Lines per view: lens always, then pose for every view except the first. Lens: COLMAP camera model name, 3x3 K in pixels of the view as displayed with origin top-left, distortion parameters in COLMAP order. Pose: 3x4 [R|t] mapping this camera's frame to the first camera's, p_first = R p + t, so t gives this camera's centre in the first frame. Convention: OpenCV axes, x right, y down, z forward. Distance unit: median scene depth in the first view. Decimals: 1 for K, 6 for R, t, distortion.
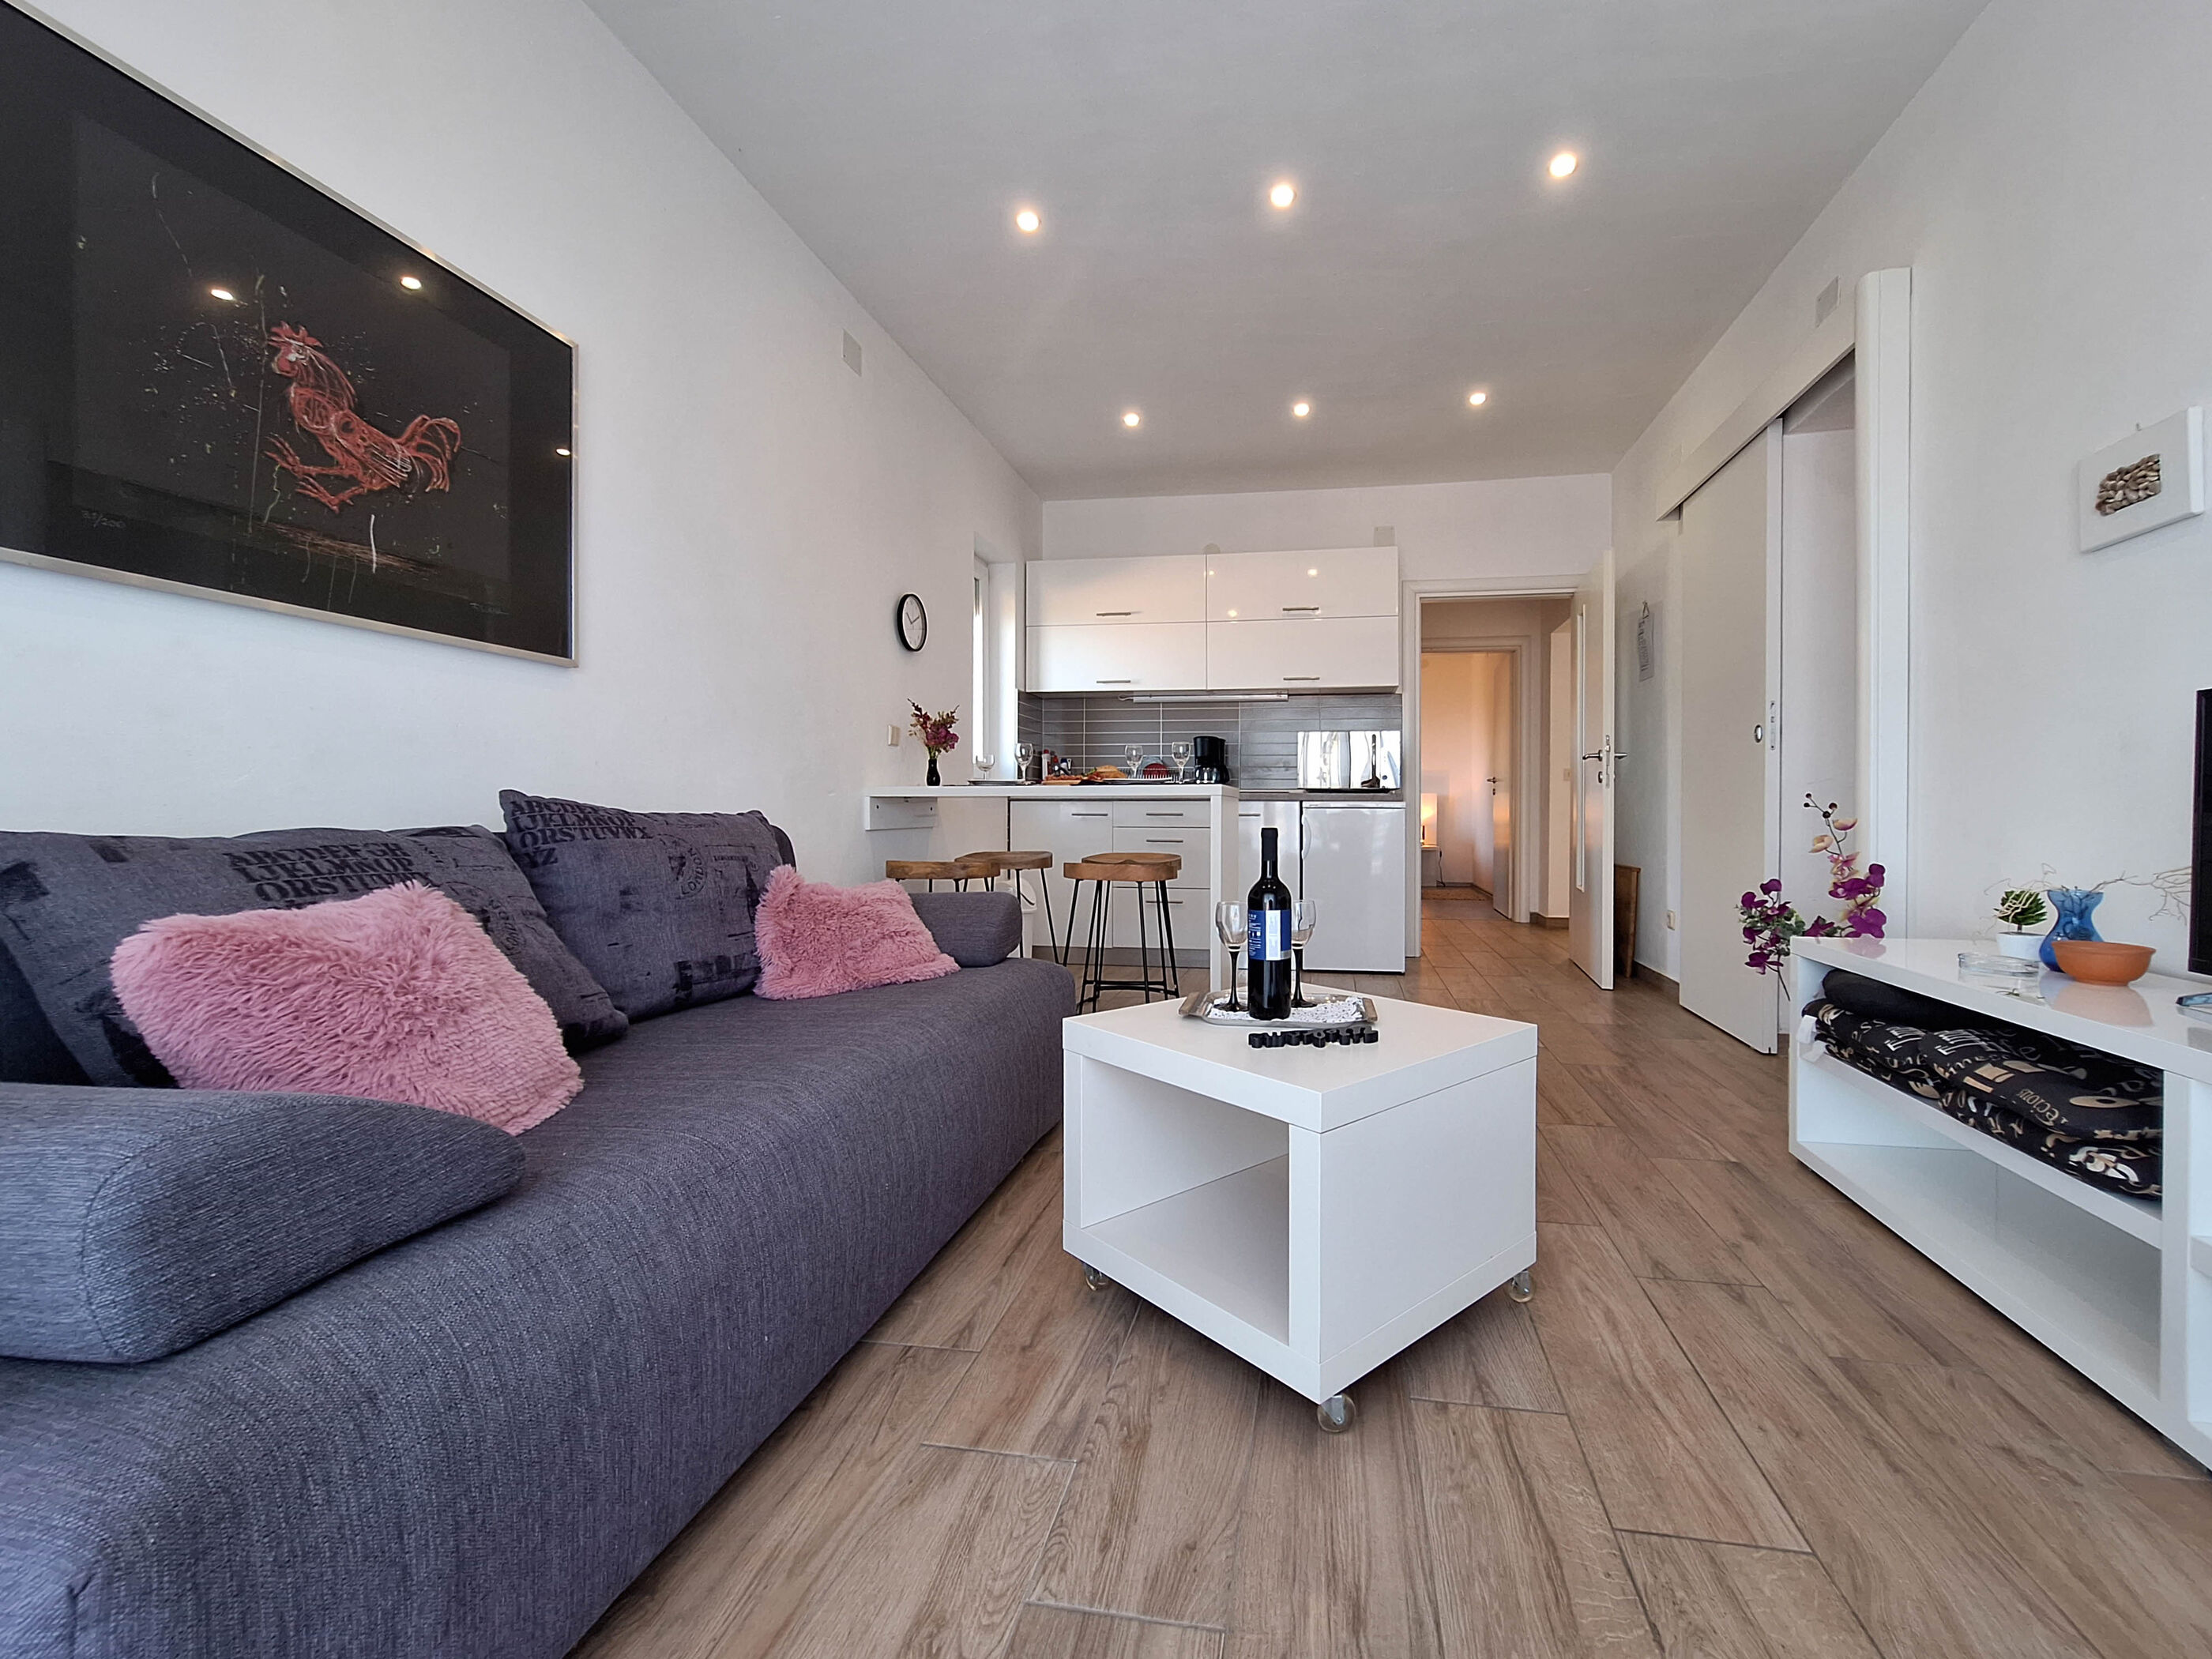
lens RADIAL K [[918.8, 0, 1197.1], [0, 918.8, 818.1], [0, 0, 1]] dist [-0.001002, 0.001336]
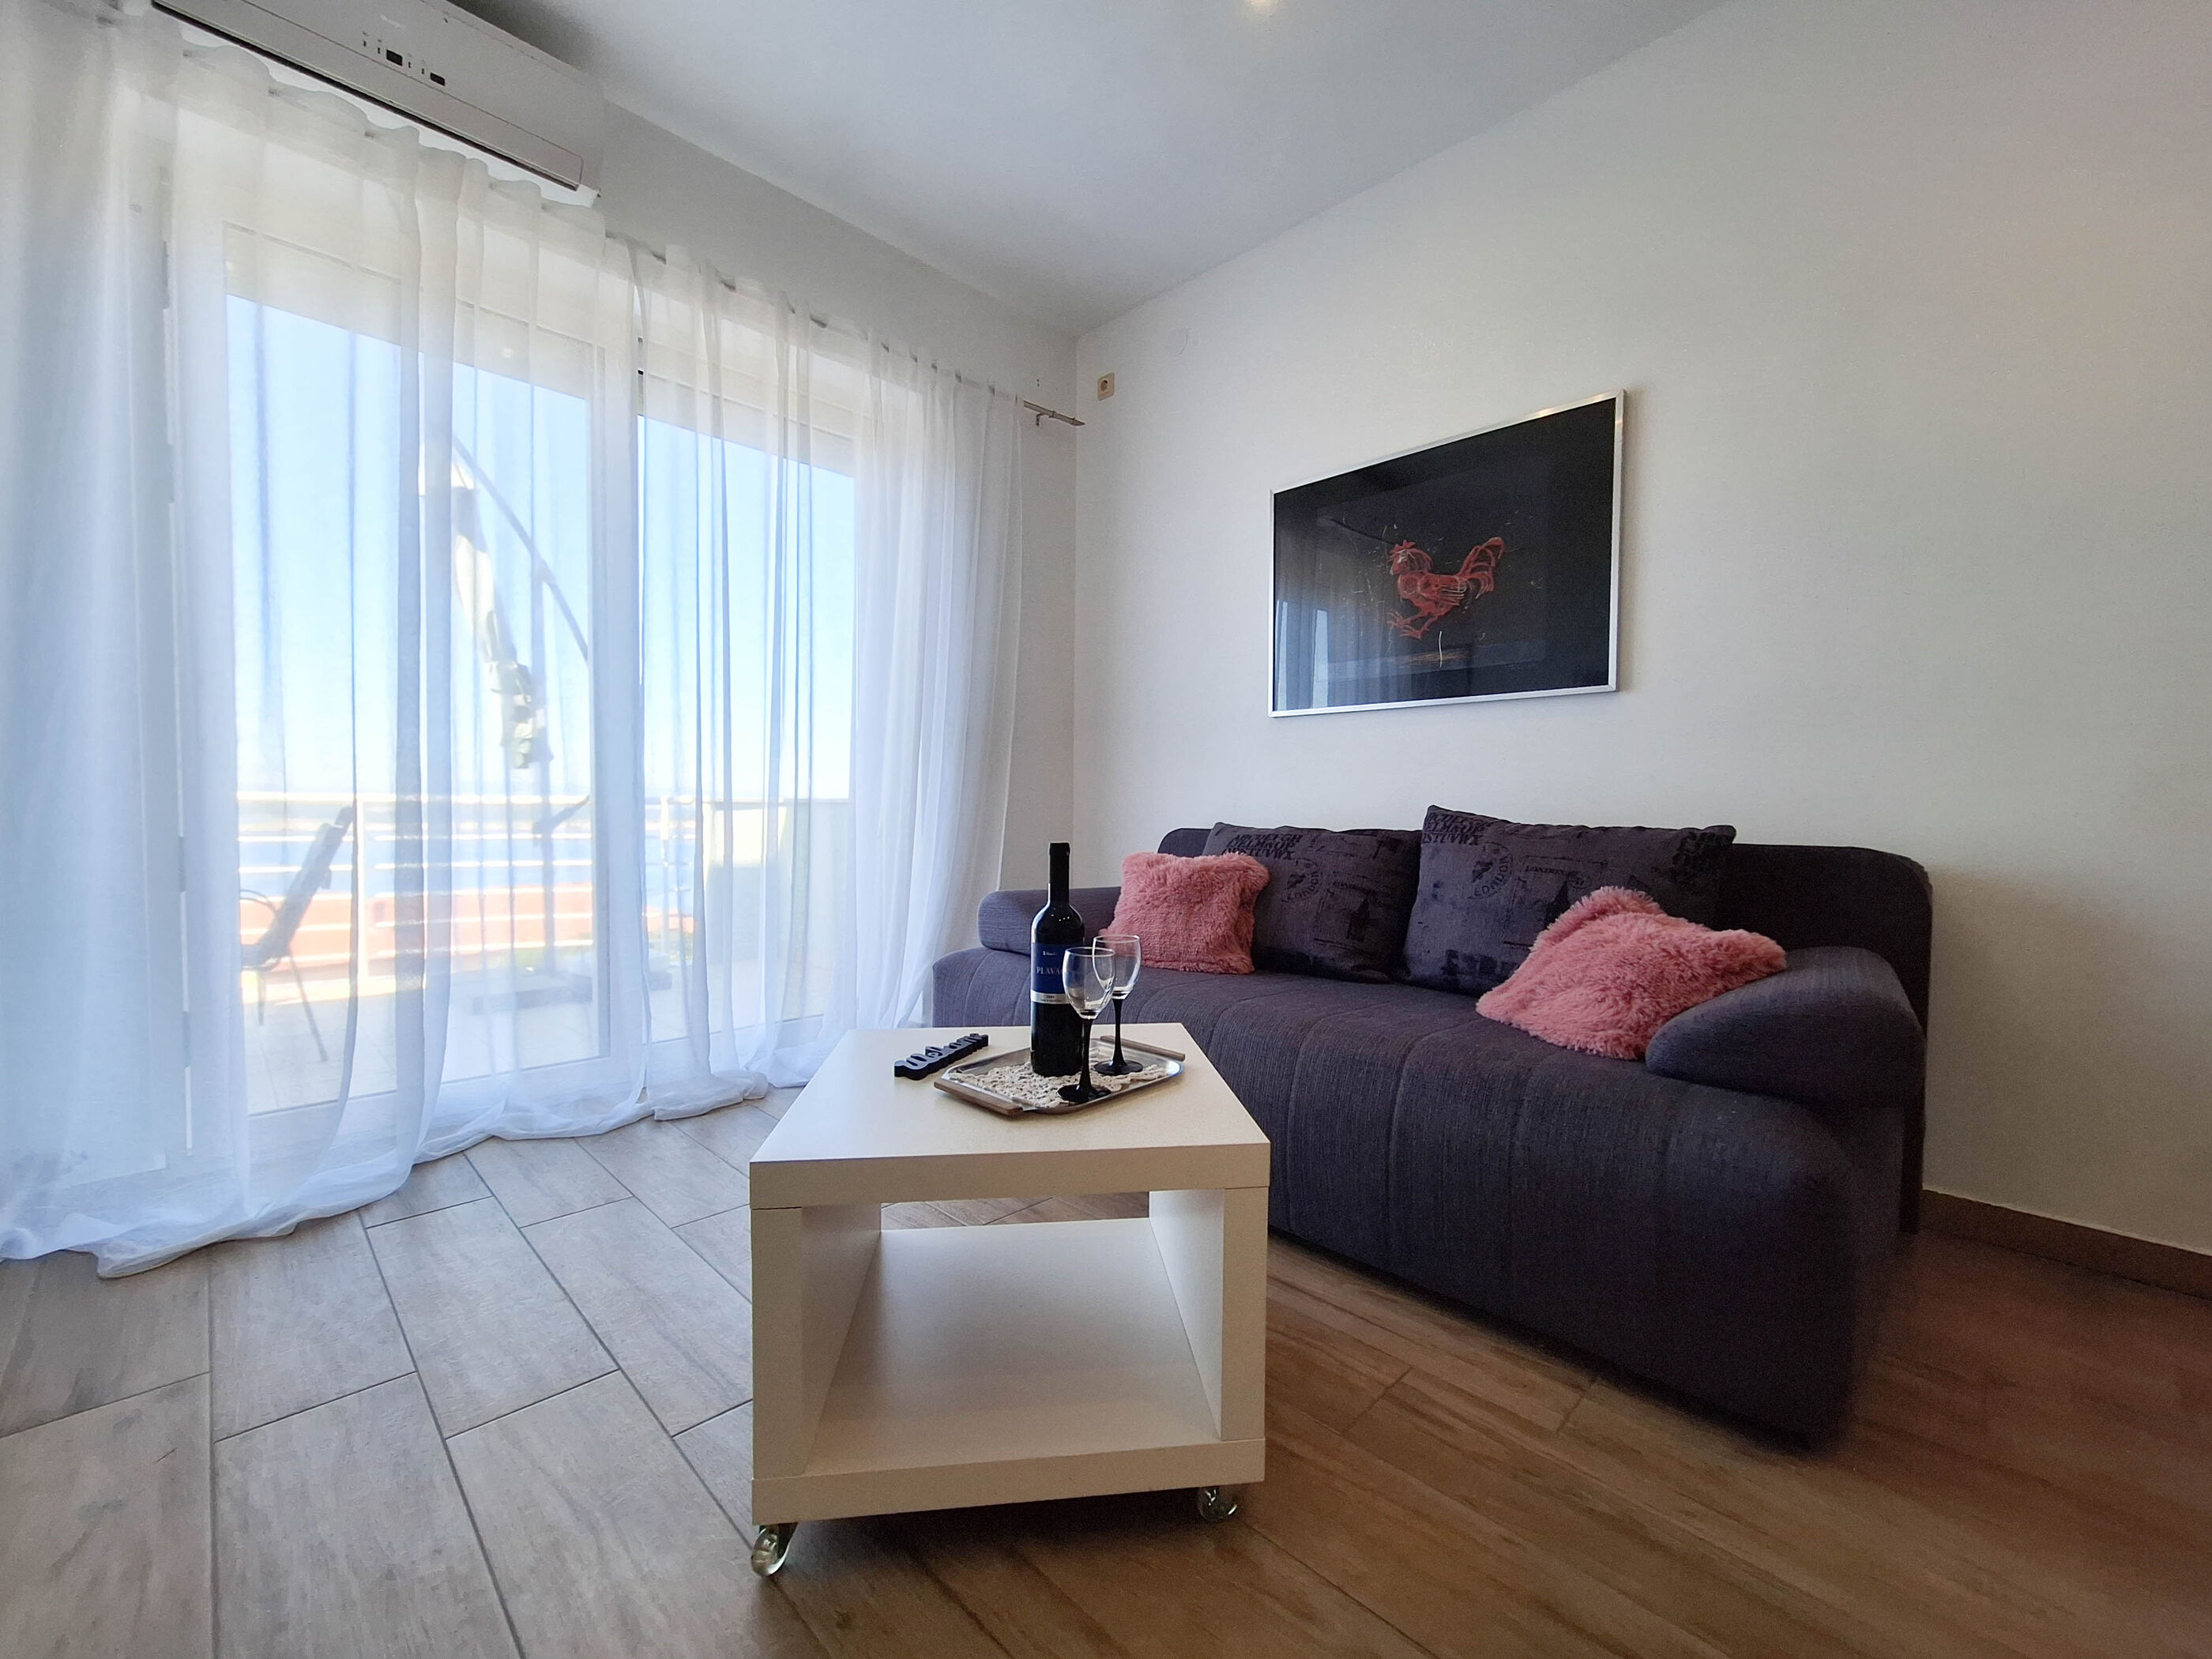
lens RADIAL K [[902.7, 0, 1126.8], [0, 902.7, 835.2], [0, 0, 1]] dist [0.001227, 0.000265]
pose [[-0.580058, 0.019680, -0.814337, 0.668315], [-0.017314, 0.999184, 0.036480, -0.027830], [0.814391, 0.035260, -0.579244, 1.446698]]
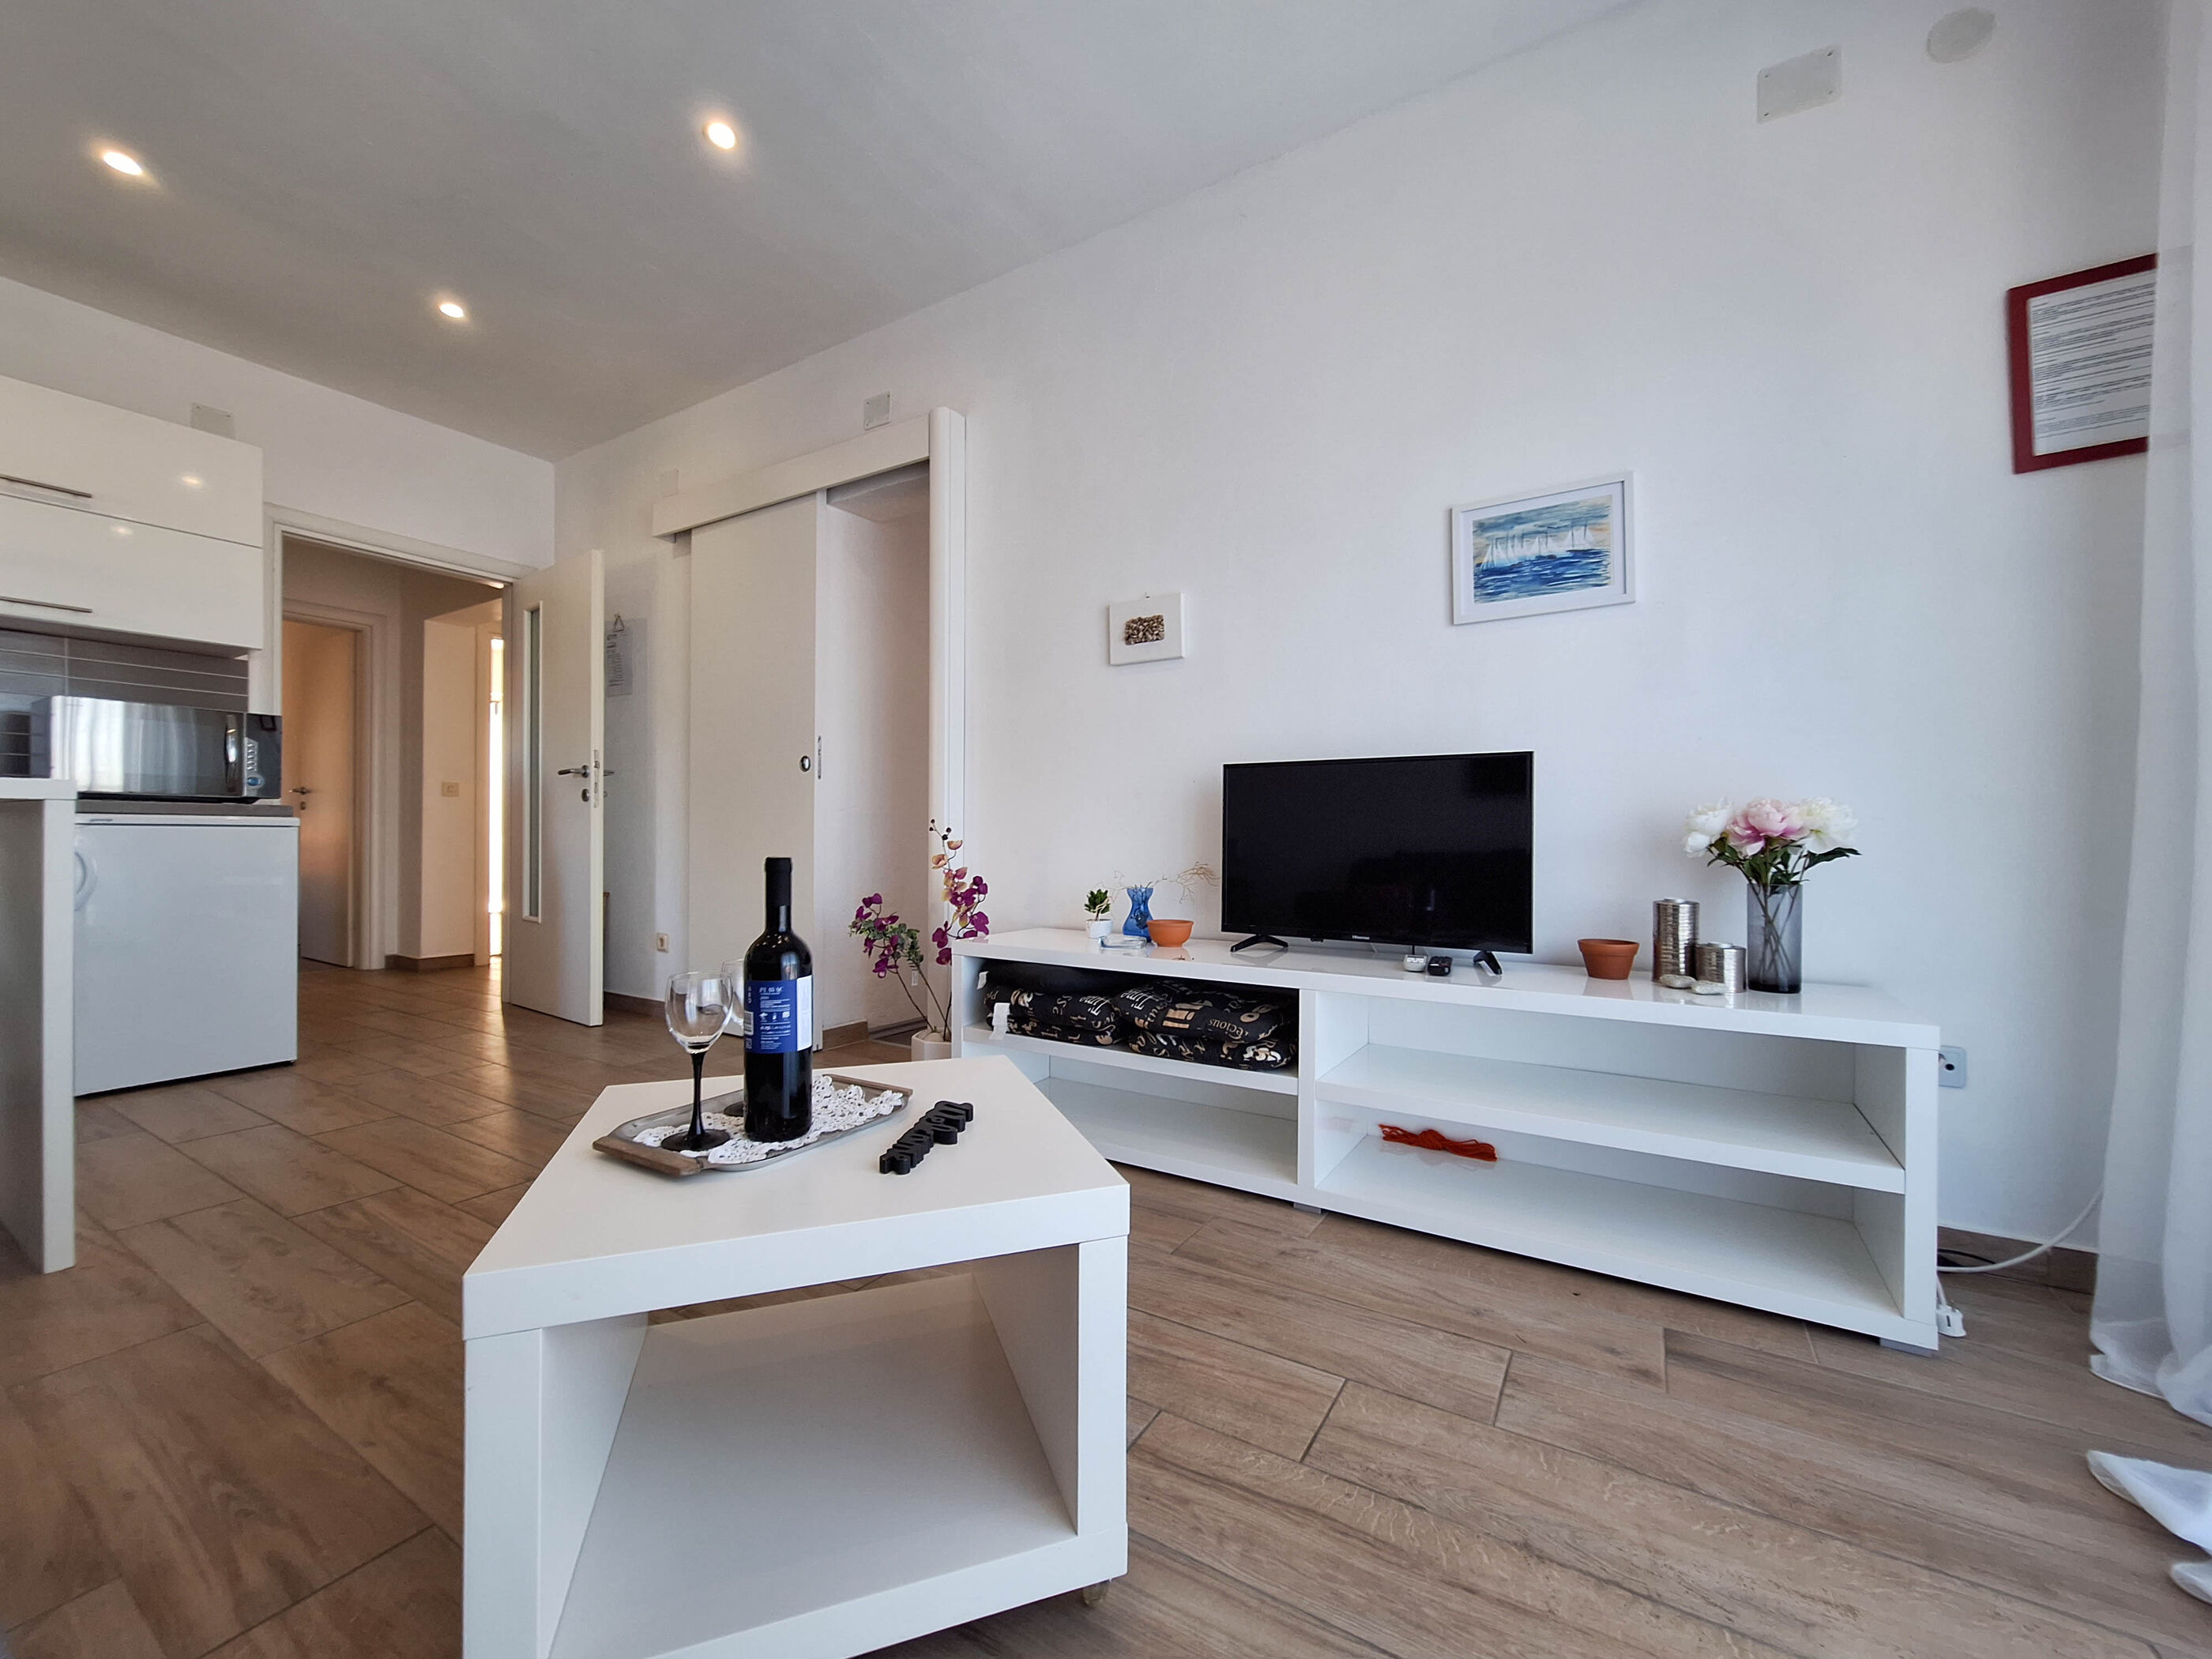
lens RADIAL K [[866.0, 0, 1095.0], [0, 866.0, 836.1], [0, 0, 1]] dist [-0.001155, 0.000180]
pose [[0.395611, 0.001032, 0.918417, -0.401261], [0.002159, 0.999996, -0.002053, -0.004137], [-0.918416, 0.002795, 0.395607, 0.504718]]
